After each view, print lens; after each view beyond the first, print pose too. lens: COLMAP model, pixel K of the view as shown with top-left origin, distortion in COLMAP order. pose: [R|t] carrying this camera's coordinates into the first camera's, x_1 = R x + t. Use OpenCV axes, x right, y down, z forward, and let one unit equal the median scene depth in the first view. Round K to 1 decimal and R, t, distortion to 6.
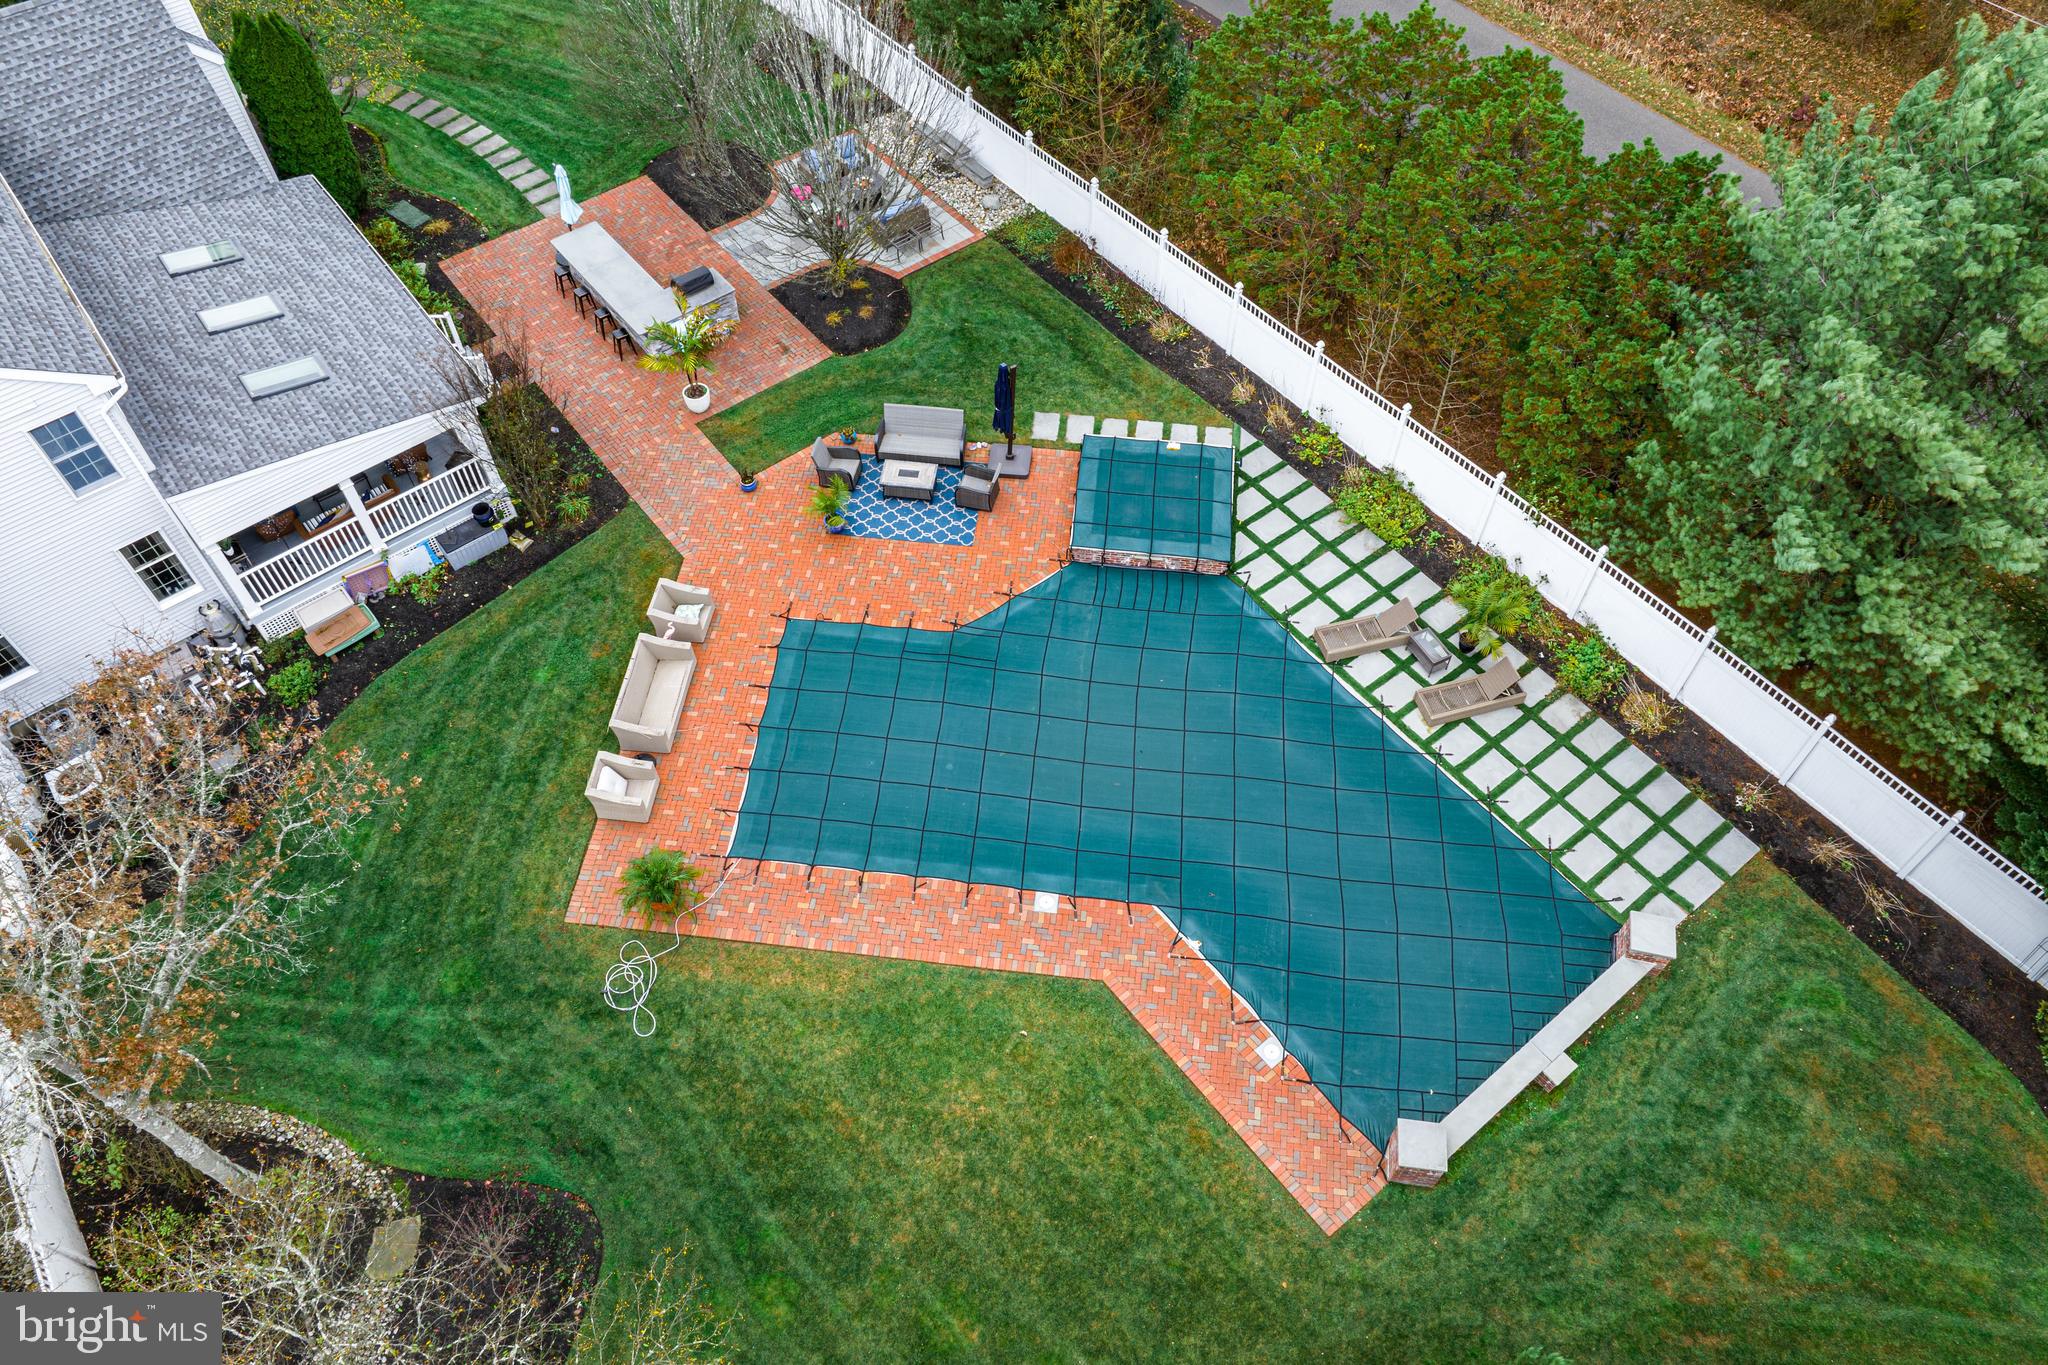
lens RADIAL K [[1444.7, 0, 1021.2], [0, 1444.7, 678.6], [0, 0, 1]] dist [-0.038462, 0.003602]
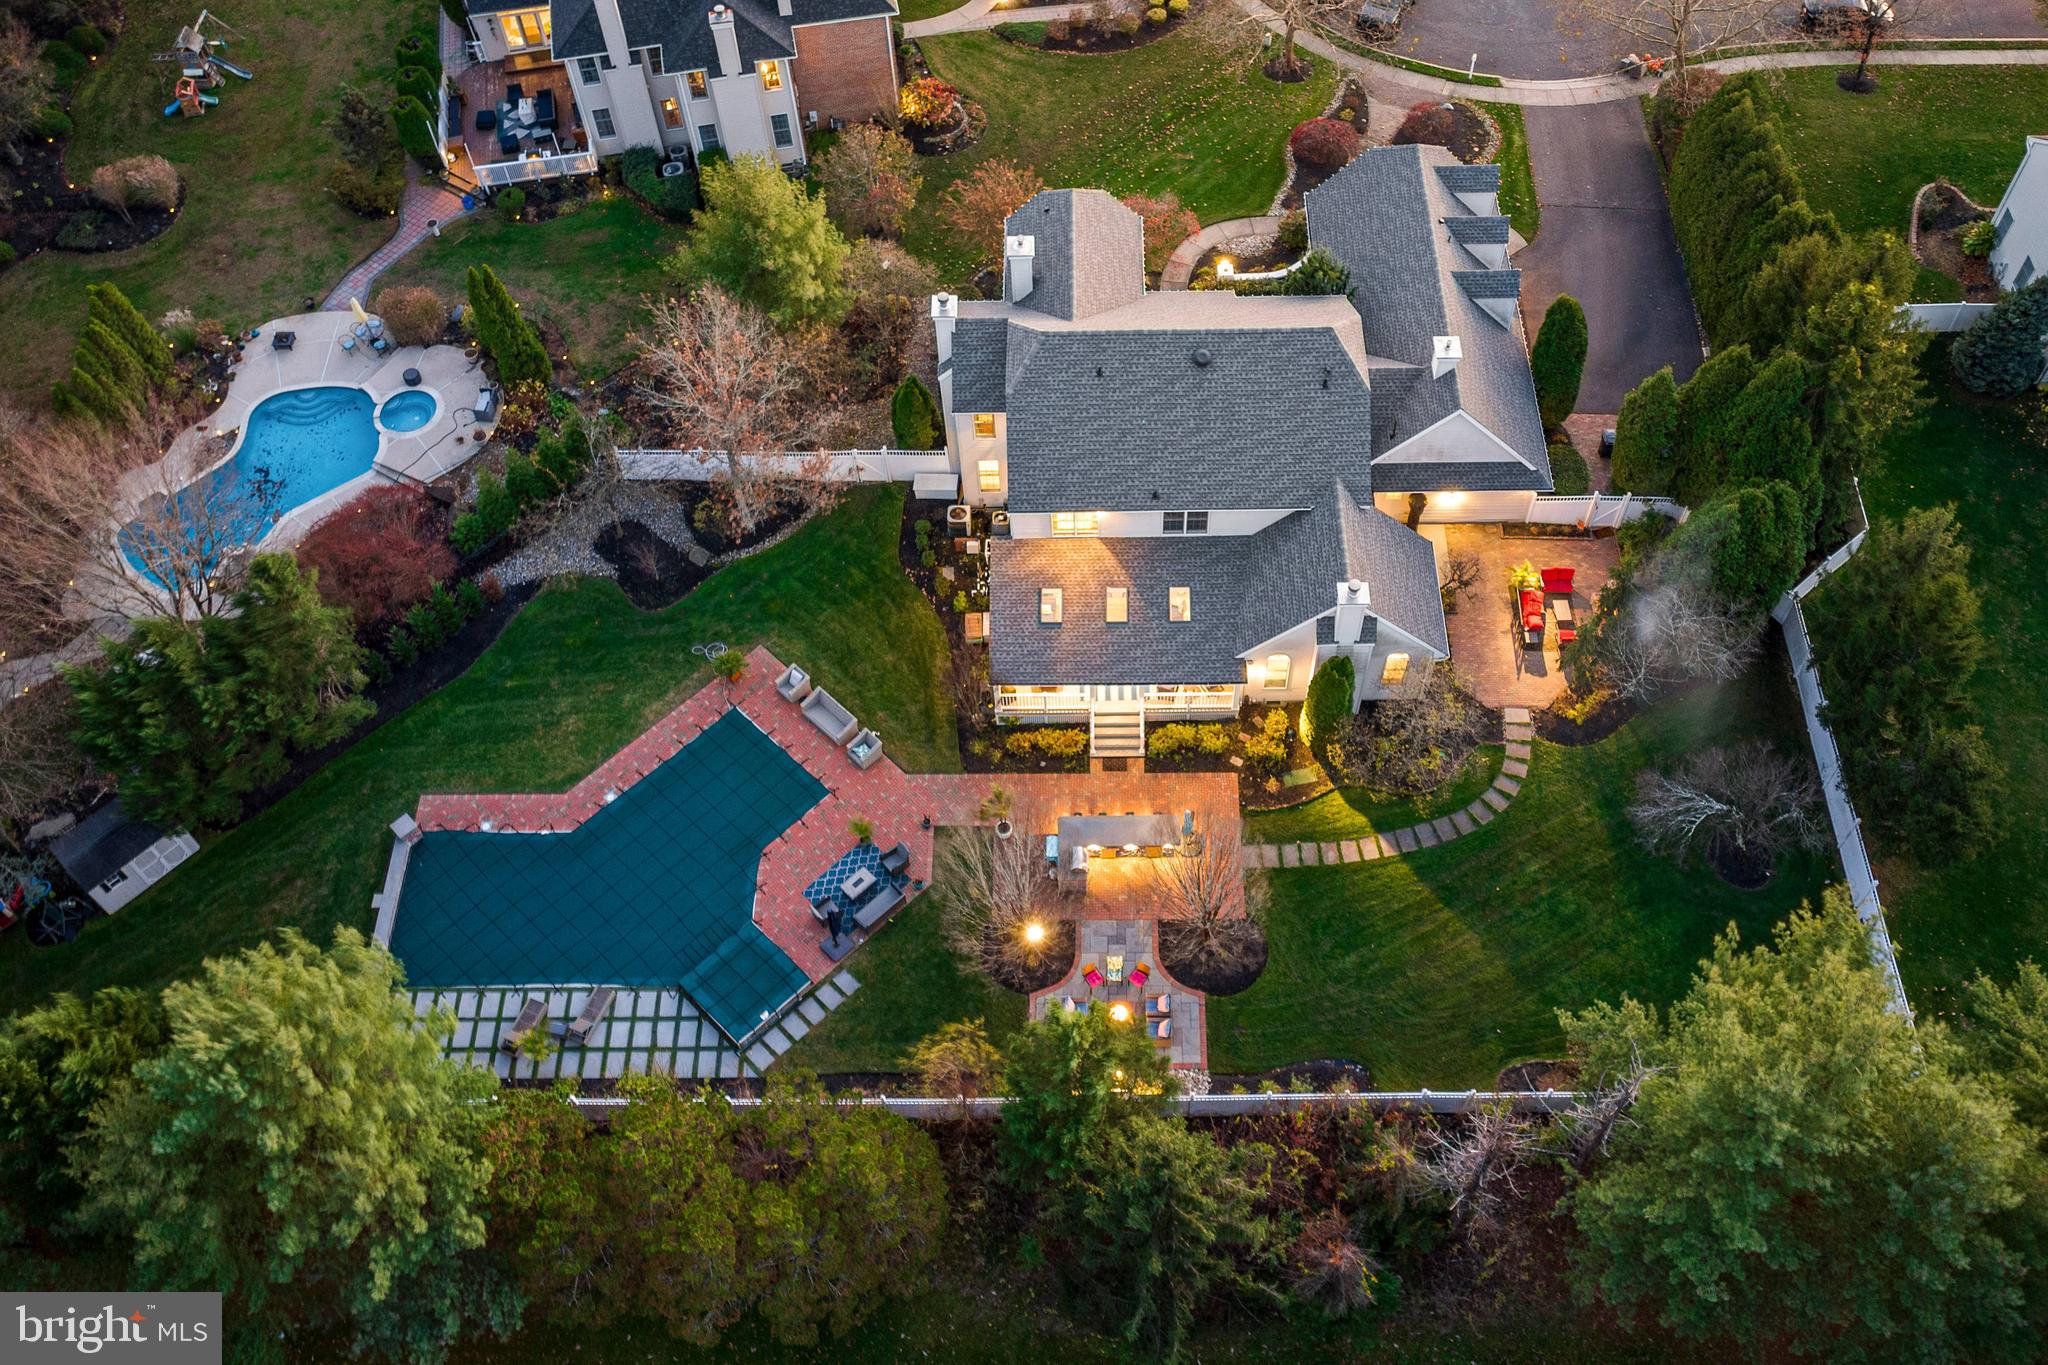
lens RADIAL K [[1782.4, 0, 1095.5], [0, 1782.4, 681.8], [0, 0, 1]] dist [-0.004072, -0.083789]
pose [[-0.613495, 0.664494, -0.426698, 0.523745], [-0.634351, -0.092857, 0.767448, -2.052768], [0.470343, 0.741502, 0.478490, -0.036370]]
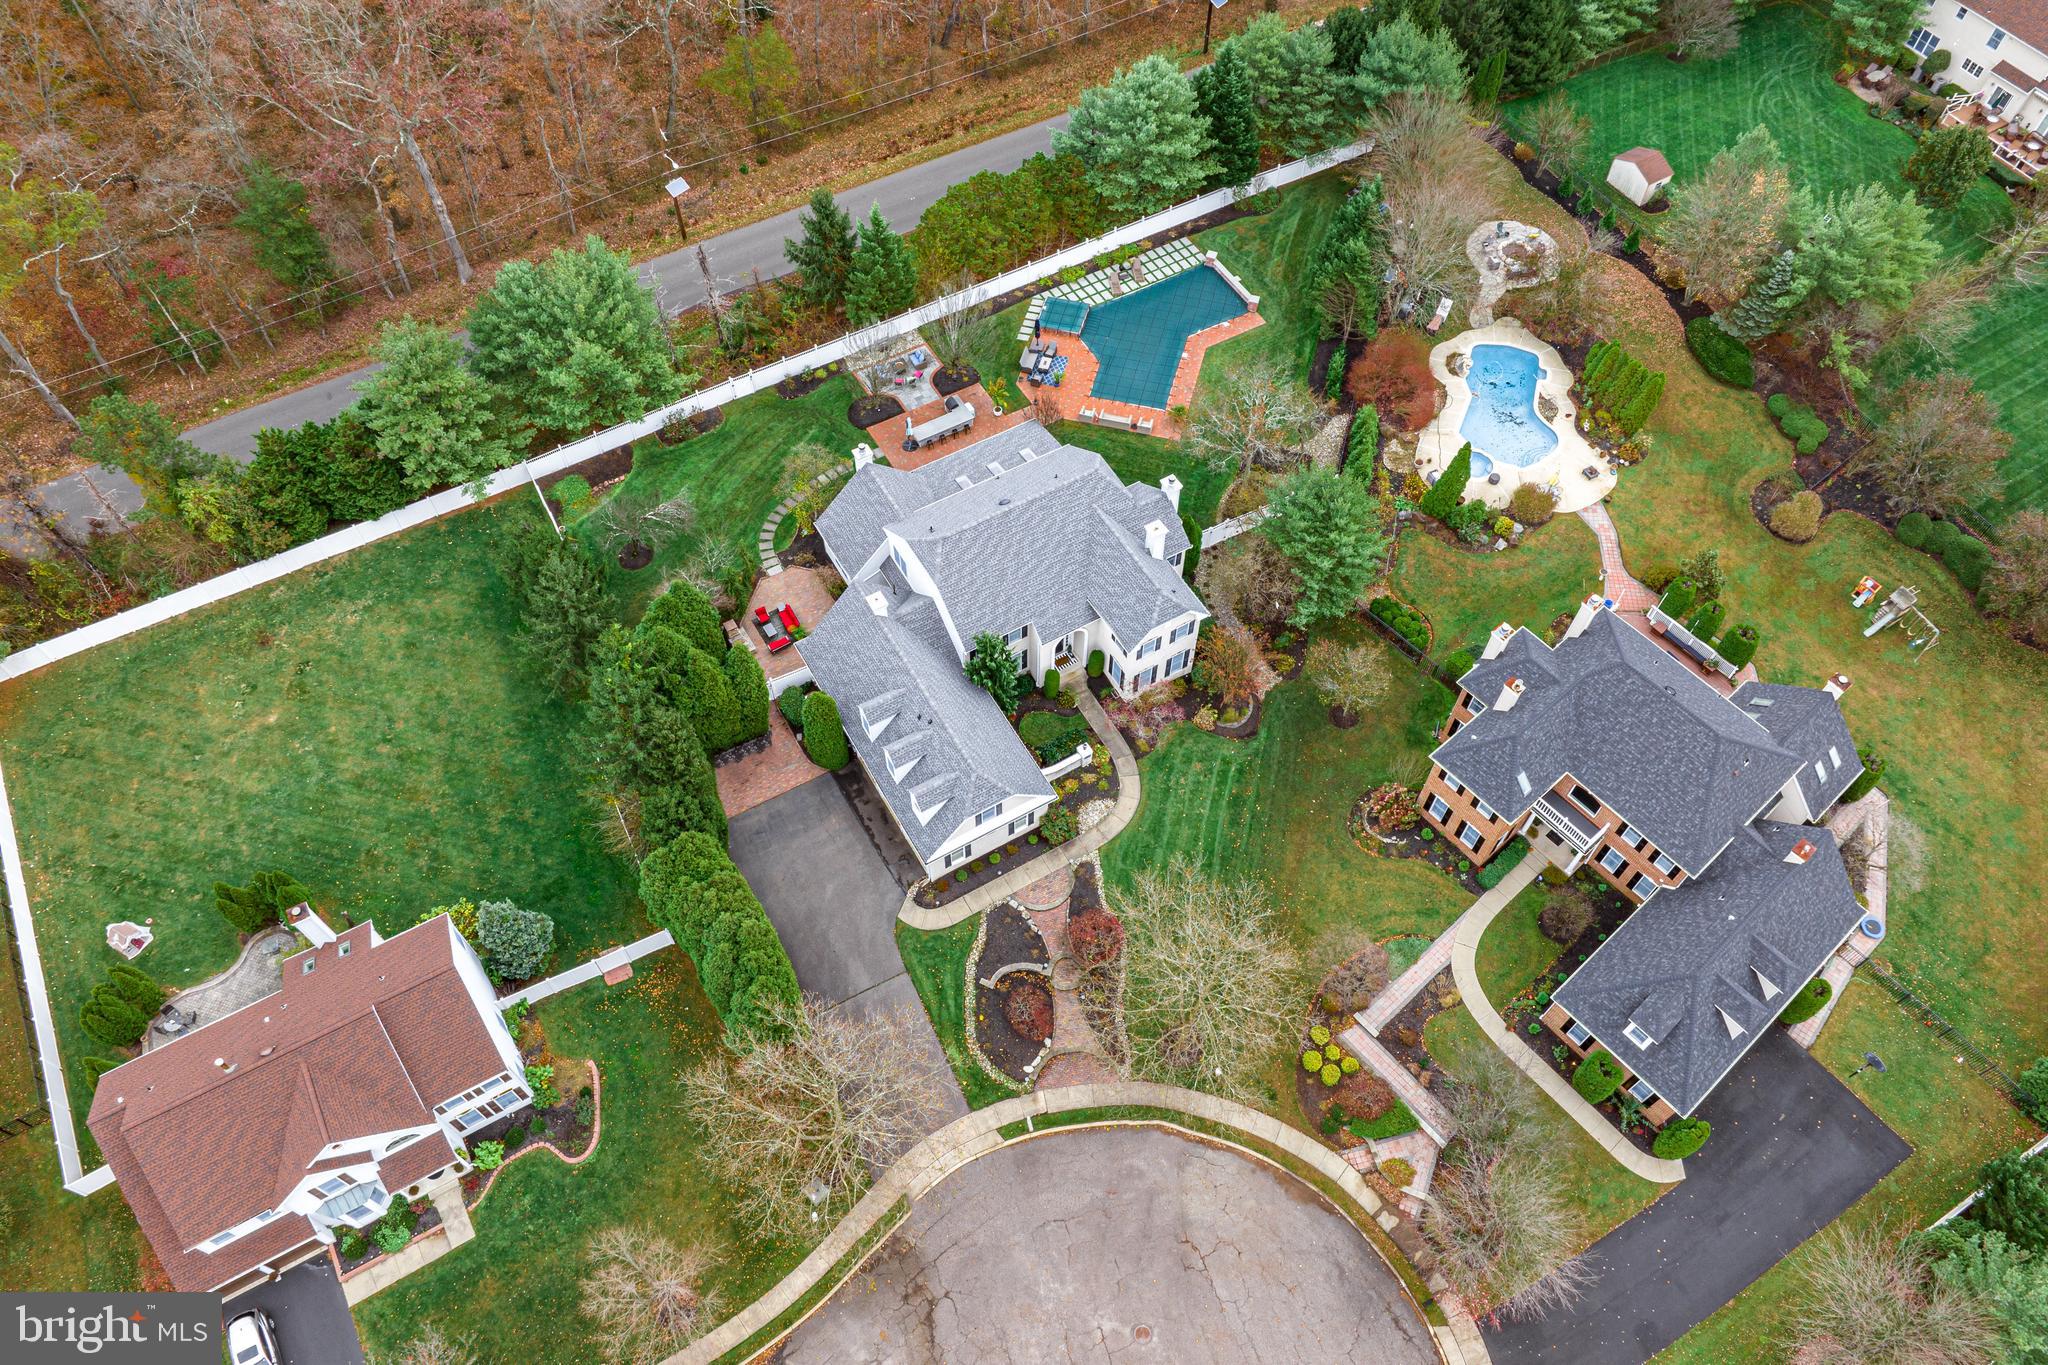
lens RADIAL K [[1444.7, 0, 1021.2], [0, 1444.7, 678.6], [0, 0, 1]] dist [-0.038462, 0.003602]
pose [[0.149797, -0.825302, 0.544460, -2.766547], [0.801478, 0.423815, 0.421917, -1.416464], [-0.578960, 0.373171, 0.724948, -1.244502]]
